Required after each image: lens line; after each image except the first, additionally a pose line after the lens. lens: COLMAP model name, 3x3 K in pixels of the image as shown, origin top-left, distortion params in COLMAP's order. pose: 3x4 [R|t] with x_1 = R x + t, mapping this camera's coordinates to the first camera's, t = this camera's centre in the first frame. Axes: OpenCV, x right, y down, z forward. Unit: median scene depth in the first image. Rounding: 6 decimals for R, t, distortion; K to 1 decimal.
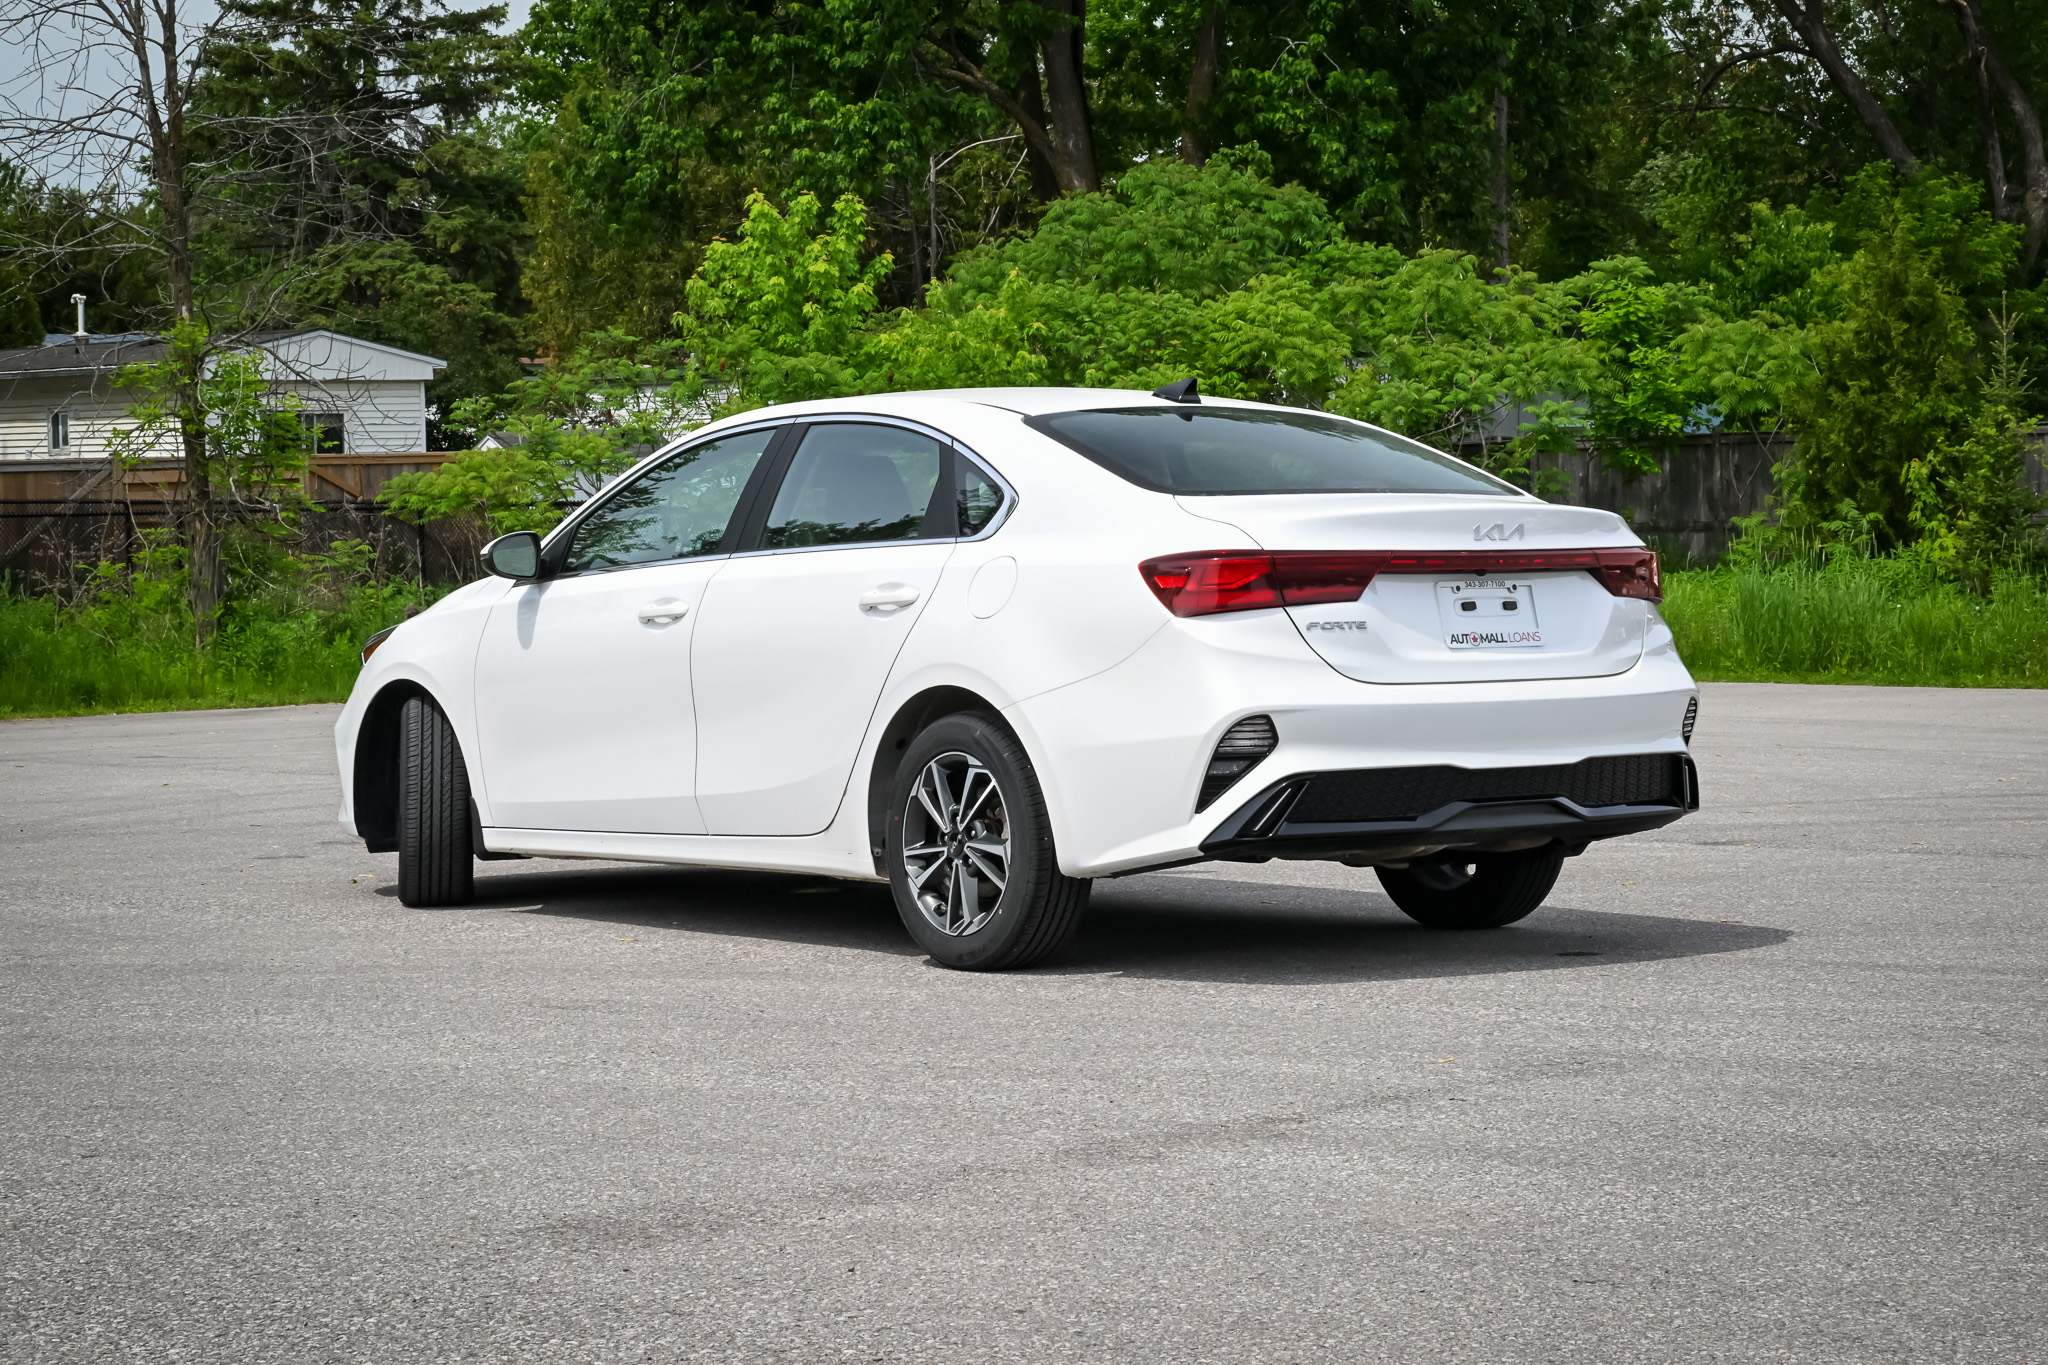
lens RADIAL K [[3900.9, 0, 1024.0], [0, 3900.9, 682.5], [0, 0, 1]] dist [0.002042, -1.292941]
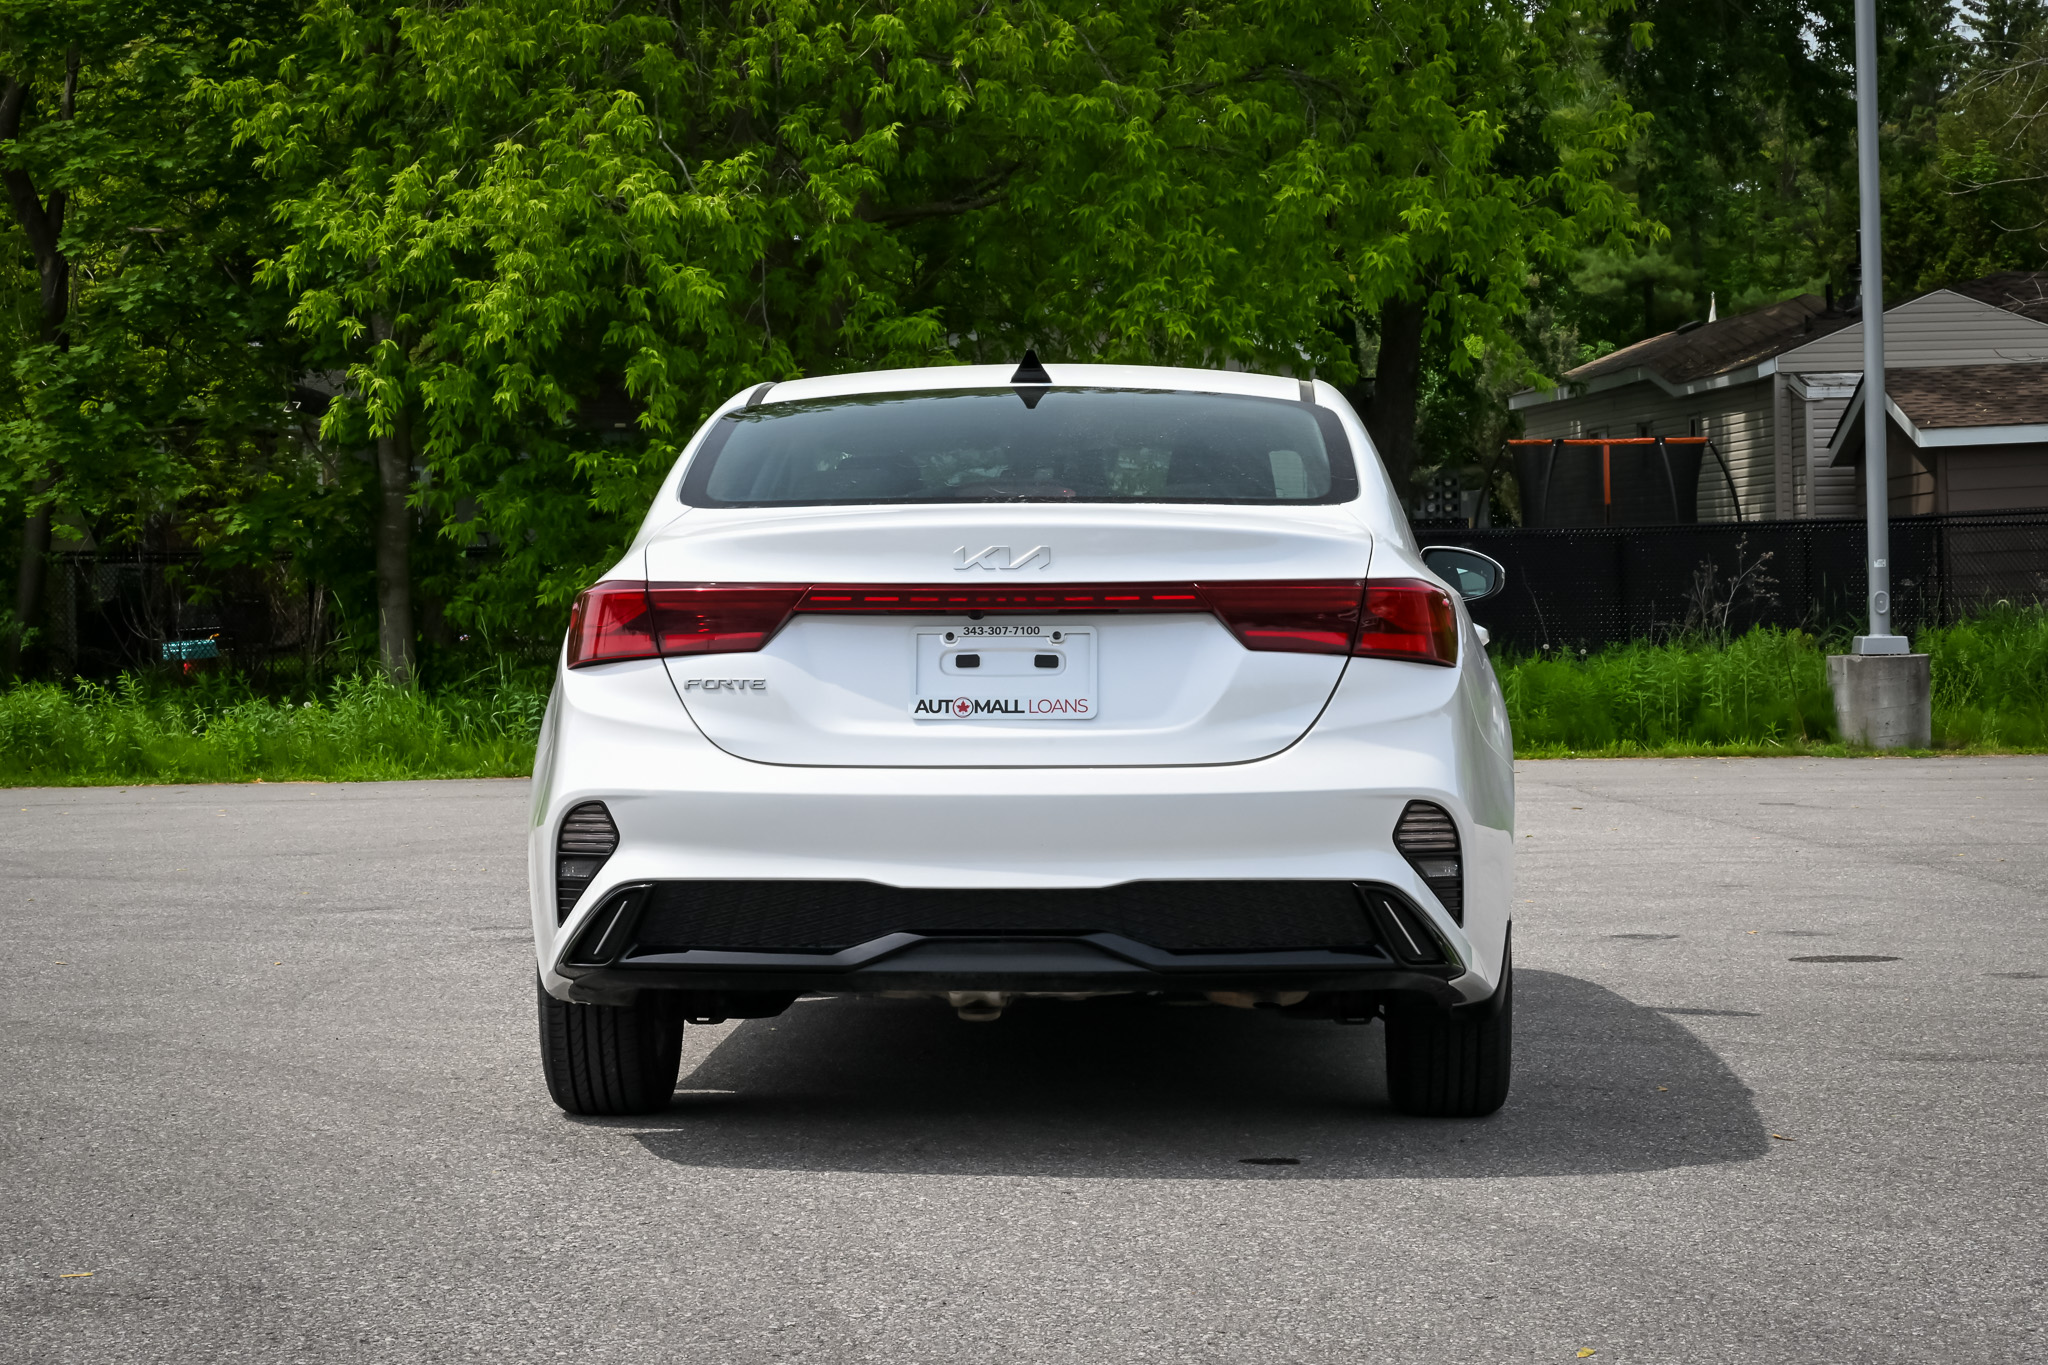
lens RADIAL K [[4044.8, 0, 1024.0], [0, 4044.8, 682.5], [0, 0, 1]] dist [-0.018896, -0.266206]
pose [[0.766873, 0.015894, -0.641602, 0.597677], [-0.026575, 0.999622, -0.007000, -0.010746], [0.641248, 0.022419, 0.767006, 0.438987]]
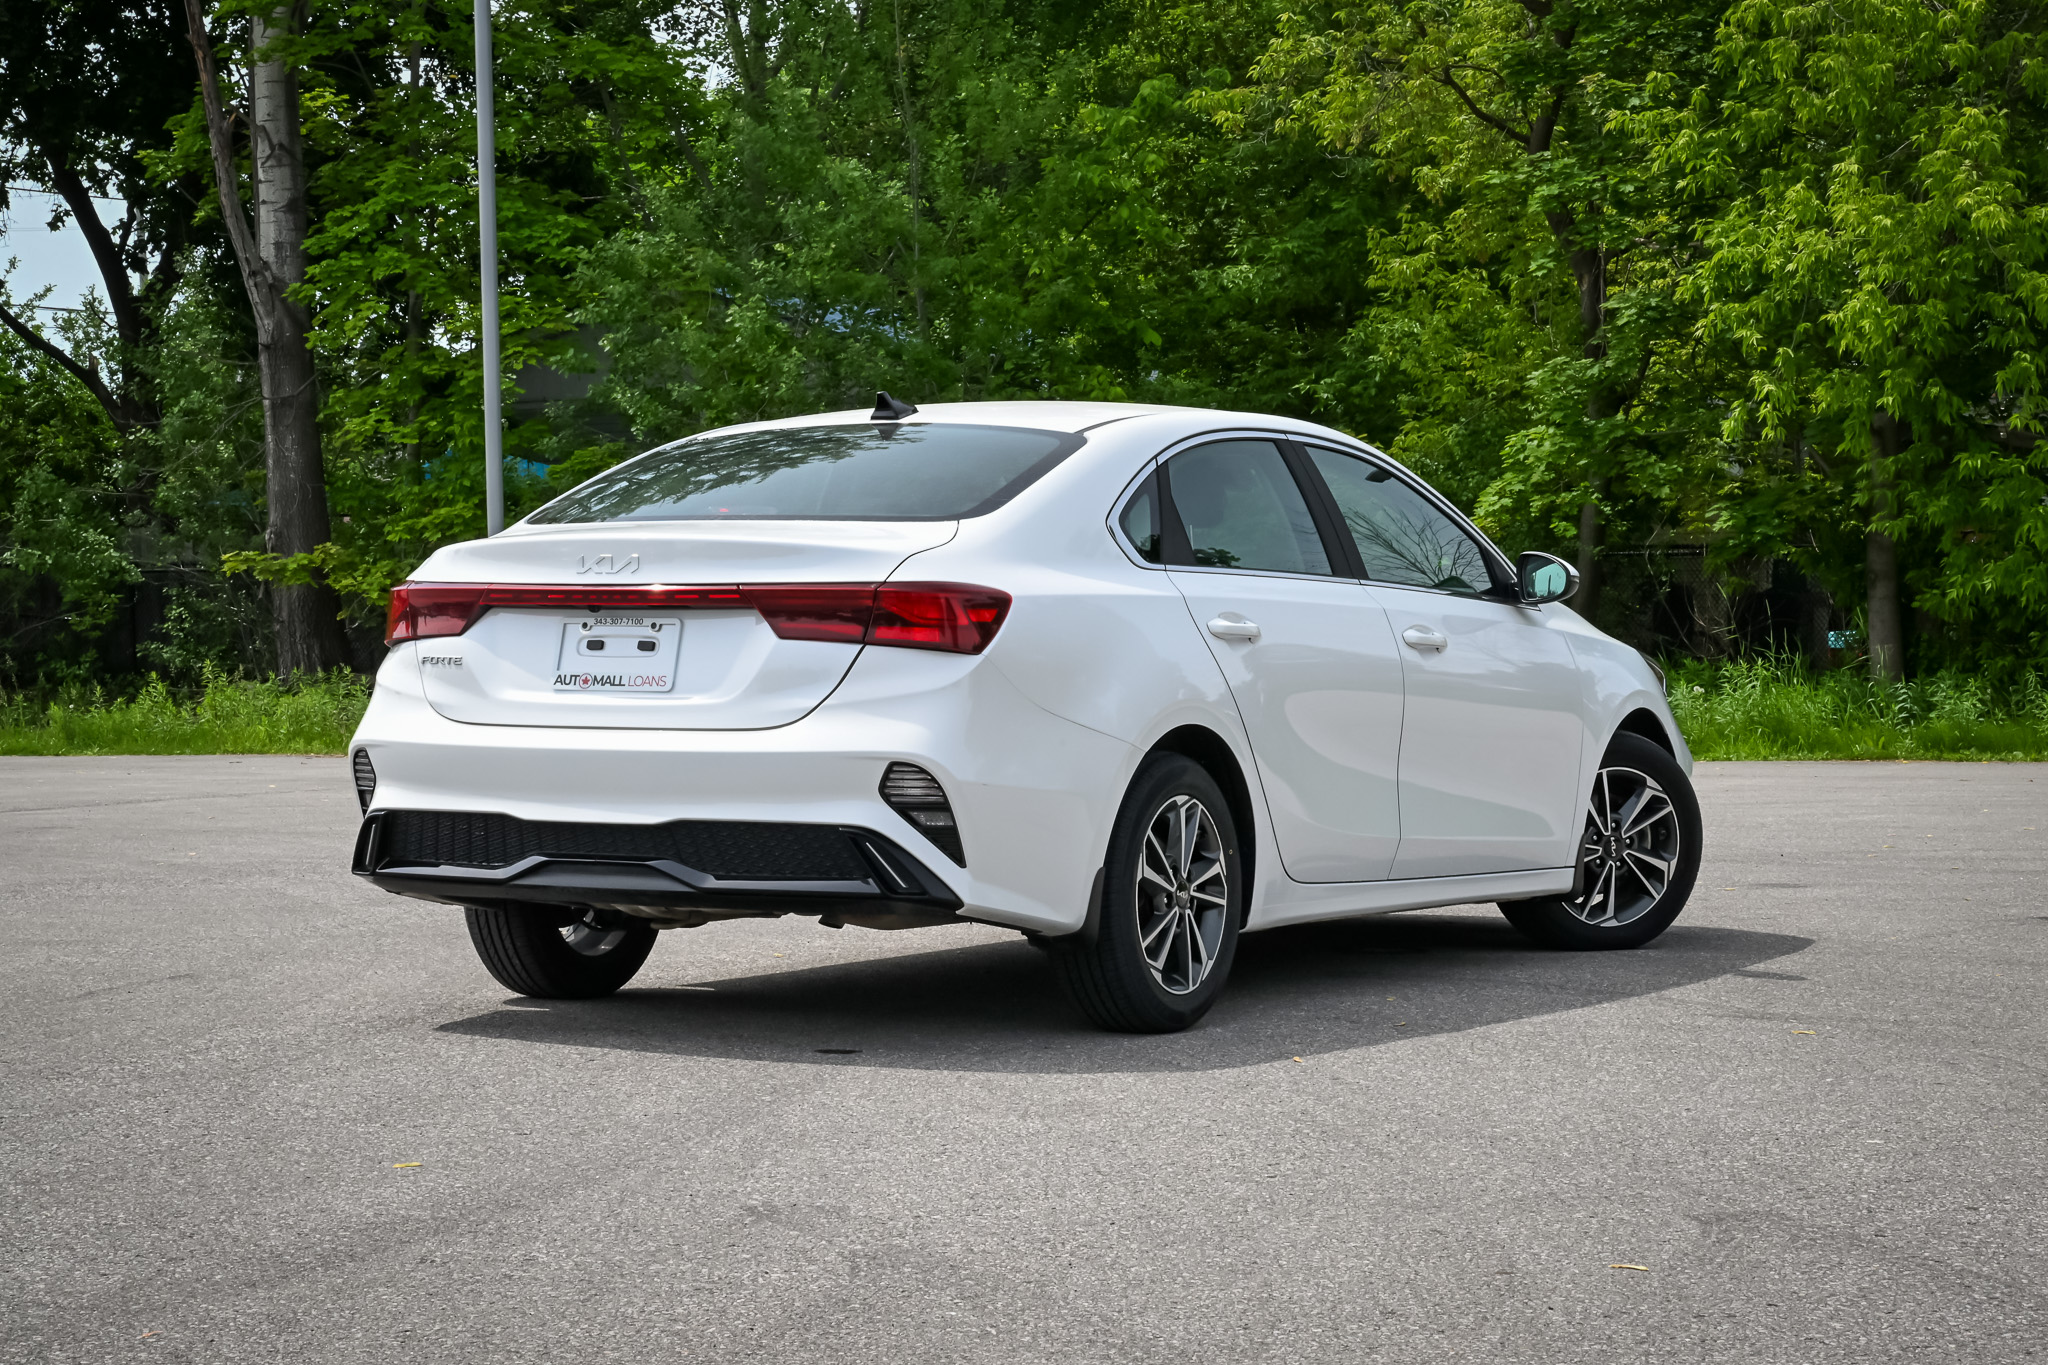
lens RADIAL K [[3900.9, 0, 1024.0], [0, 3900.9, 682.5], [0, 0, 1]] dist [0.002042, -1.292941]
pose [[0.405924, 0.027050, -0.913506, 0.990517], [-0.040249, 0.999121, 0.011700, -0.025537], [0.913020, 0.032019, 0.406656, 0.720889]]
